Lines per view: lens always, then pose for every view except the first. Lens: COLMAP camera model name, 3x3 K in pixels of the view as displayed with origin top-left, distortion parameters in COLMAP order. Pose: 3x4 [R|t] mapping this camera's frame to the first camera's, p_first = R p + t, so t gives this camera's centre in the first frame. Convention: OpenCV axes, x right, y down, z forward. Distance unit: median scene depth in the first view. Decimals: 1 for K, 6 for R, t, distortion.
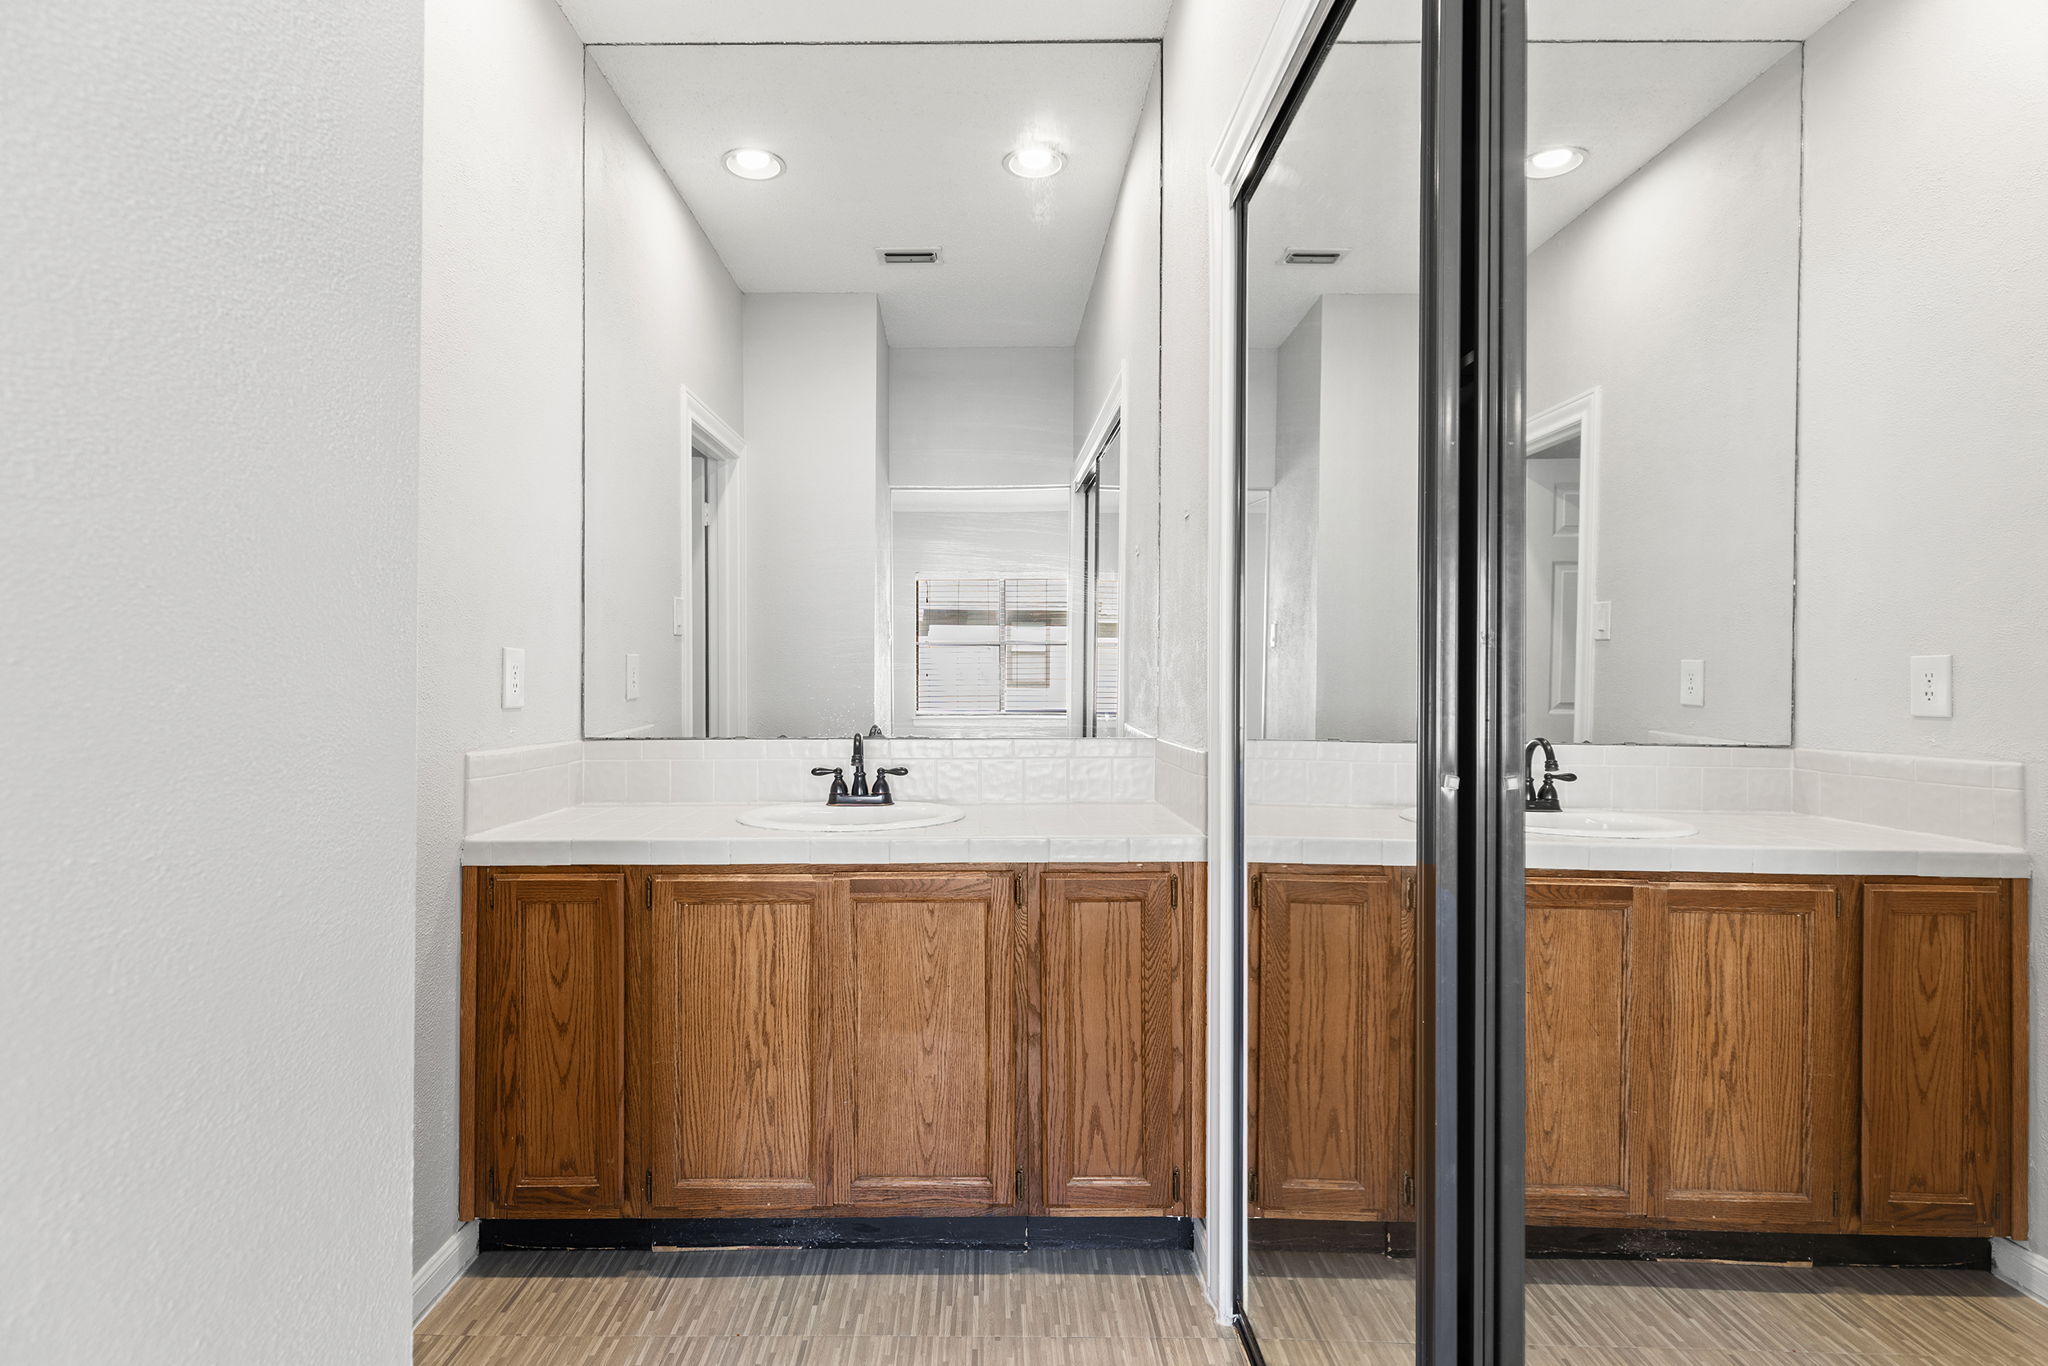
lens RADIAL K [[931.6, 0, 1038.3], [0, 931.6, 684.6], [0, 0, 1]] dist [-0.001255, -0.000751]
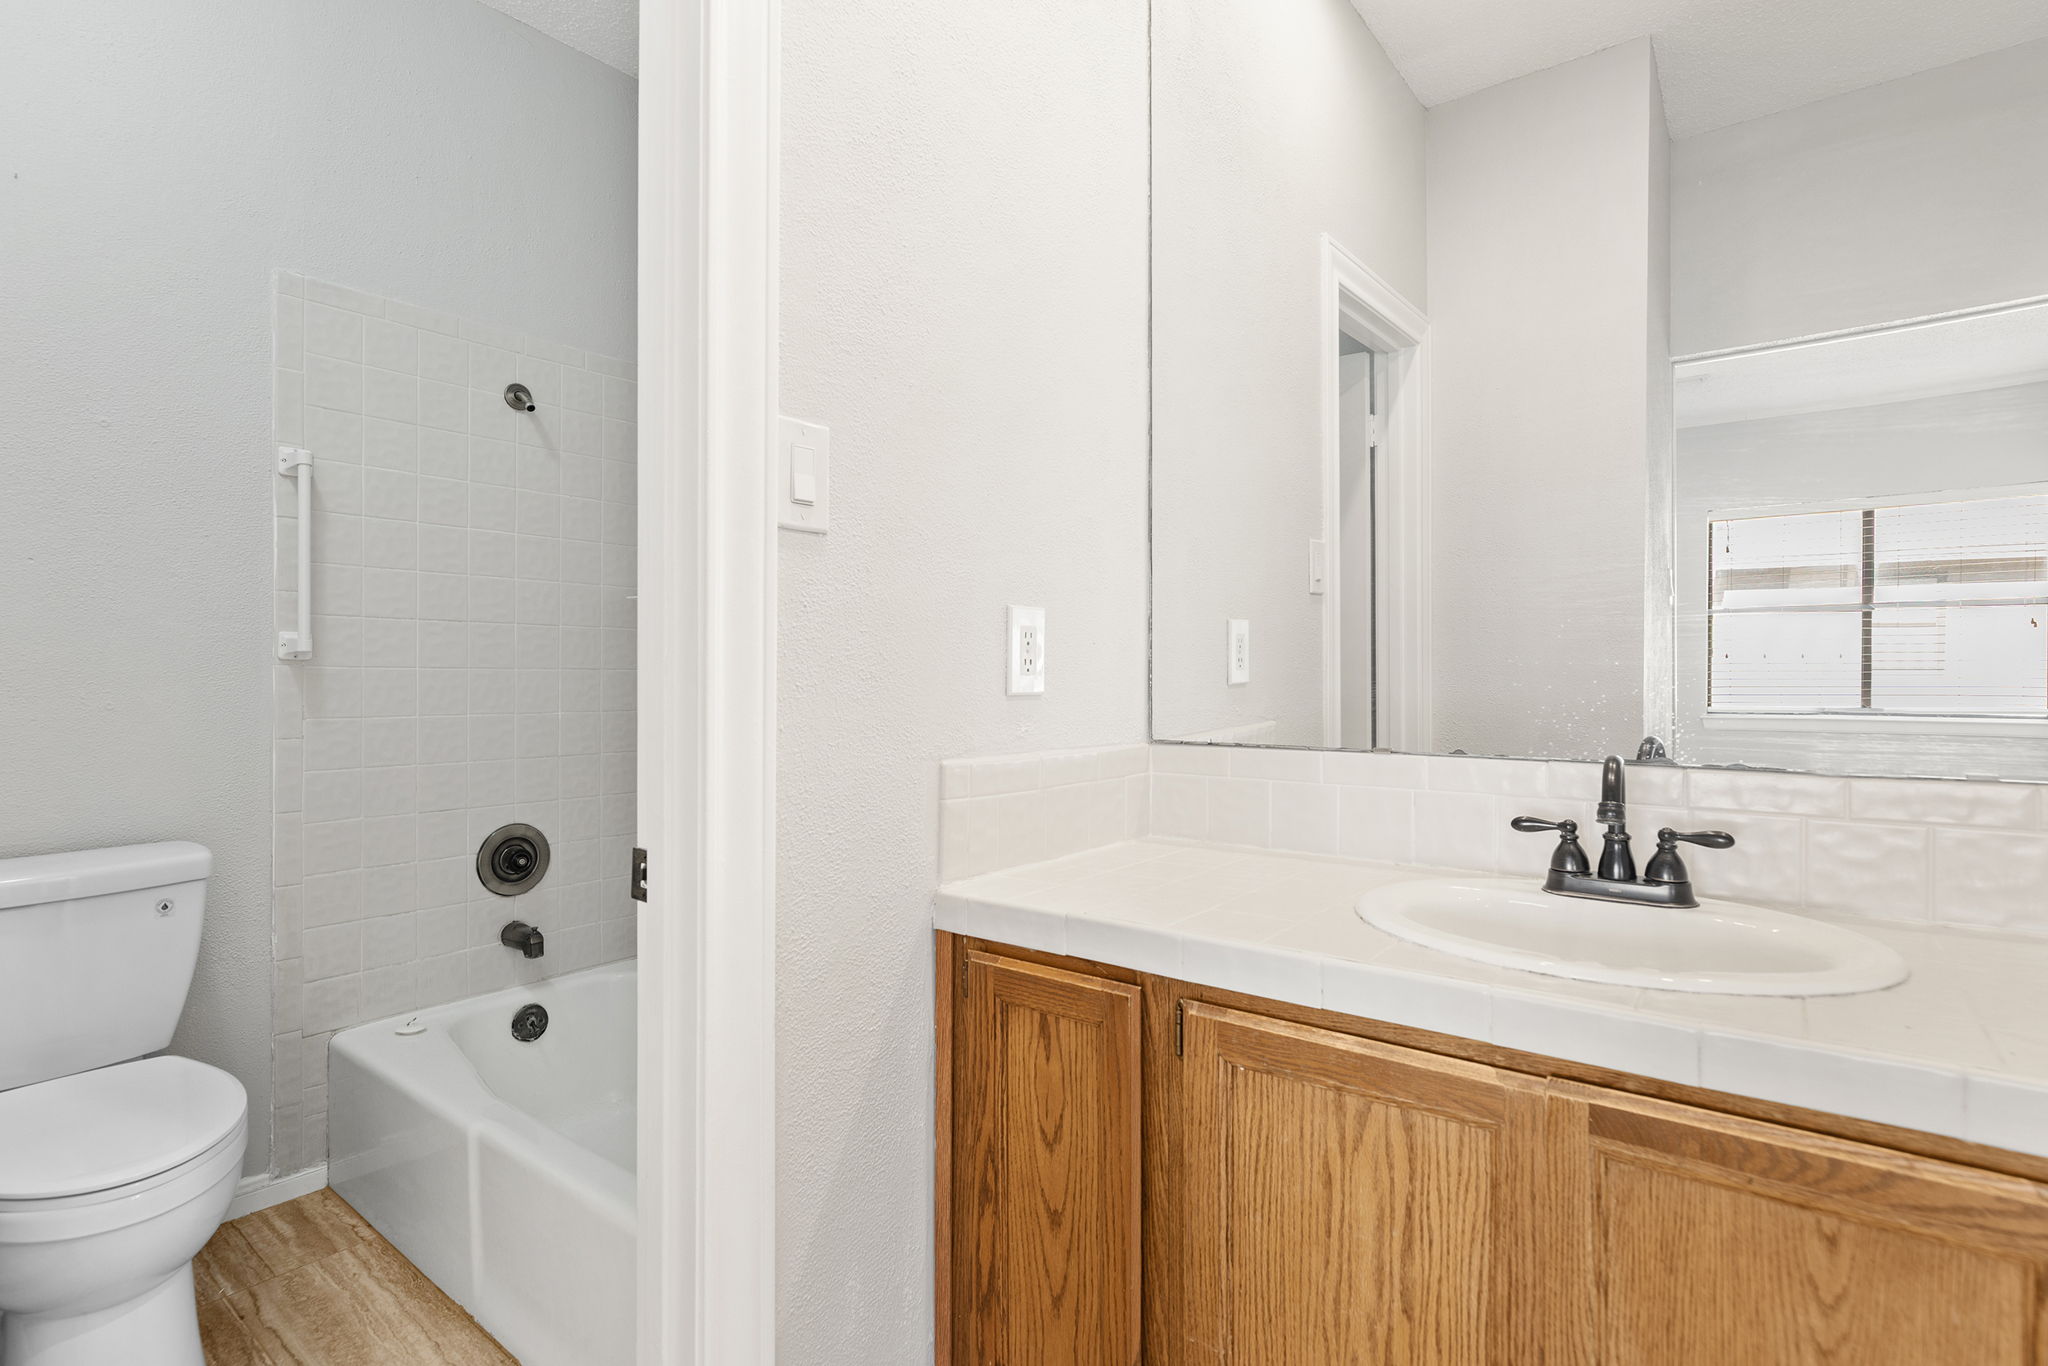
lens RADIAL K [[931.6, 0, 1038.3], [0, 931.6, 684.6], [0, 0, 1]] dist [-0.001255, -0.000751]
pose [[0.735361, 0.005757, -0.677651, -0.099284], [0.001933, 0.999942, 0.010592, 0.010332], [0.677673, -0.009099, 0.735307, 0.513098]]
